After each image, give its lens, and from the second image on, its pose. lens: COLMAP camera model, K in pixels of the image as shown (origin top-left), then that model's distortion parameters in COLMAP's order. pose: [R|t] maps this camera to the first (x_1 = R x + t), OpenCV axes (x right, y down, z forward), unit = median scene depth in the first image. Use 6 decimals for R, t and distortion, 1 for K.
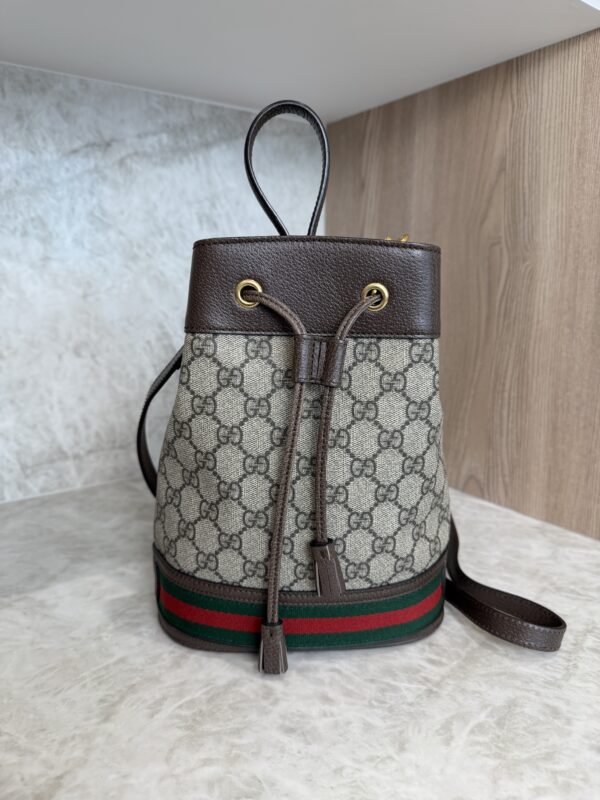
lens RADIAL K [[594.1, 0, 299.0], [0, 594.1, 396.5], [0, 0, 1]] dist [-0.025411, 0.003124]
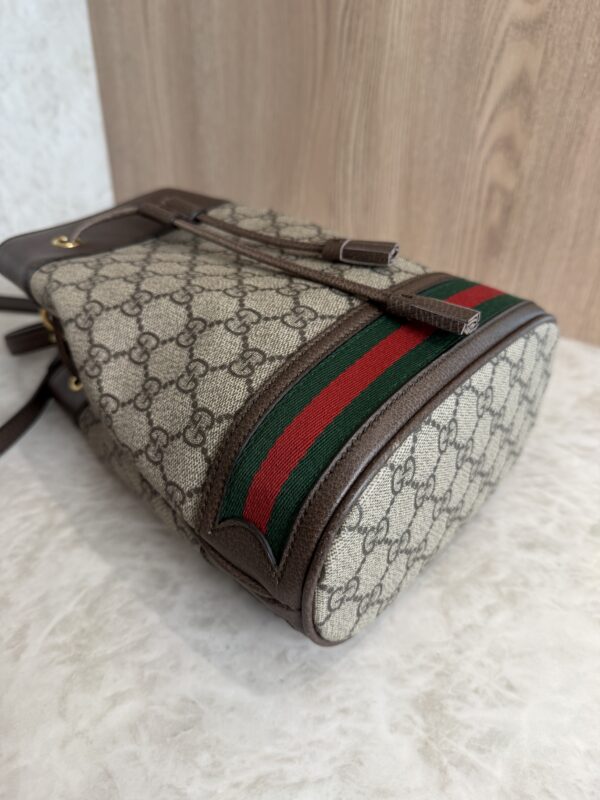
lens RADIAL K [[608.7, 0, 300.0], [0, 608.7, 400.0], [0, 0, 1]] dist [-0.039636, 0.004064]
pose [[0.927353, -0.189604, 0.322595, -0.058744], [0.050846, 0.917973, 0.393370, -0.015536], [-0.370718, -0.348390, 0.860926, 0.194016]]
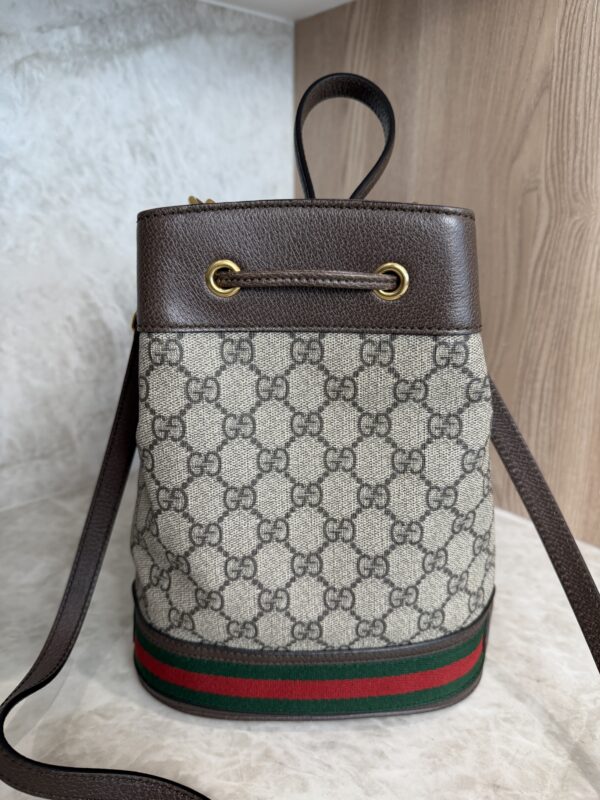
lens RADIAL K [[601.3, 0, 296.9], [0, 601.3, 398.9], [0, 0, 1]] dist [-0.040429, 0.015309]
pose [[0.995649, -0.028891, 0.088596, -0.046241], [0.018095, 0.992570, 0.120322, -0.094772], [-0.091414, -0.118195, 0.988774, 0.256101]]
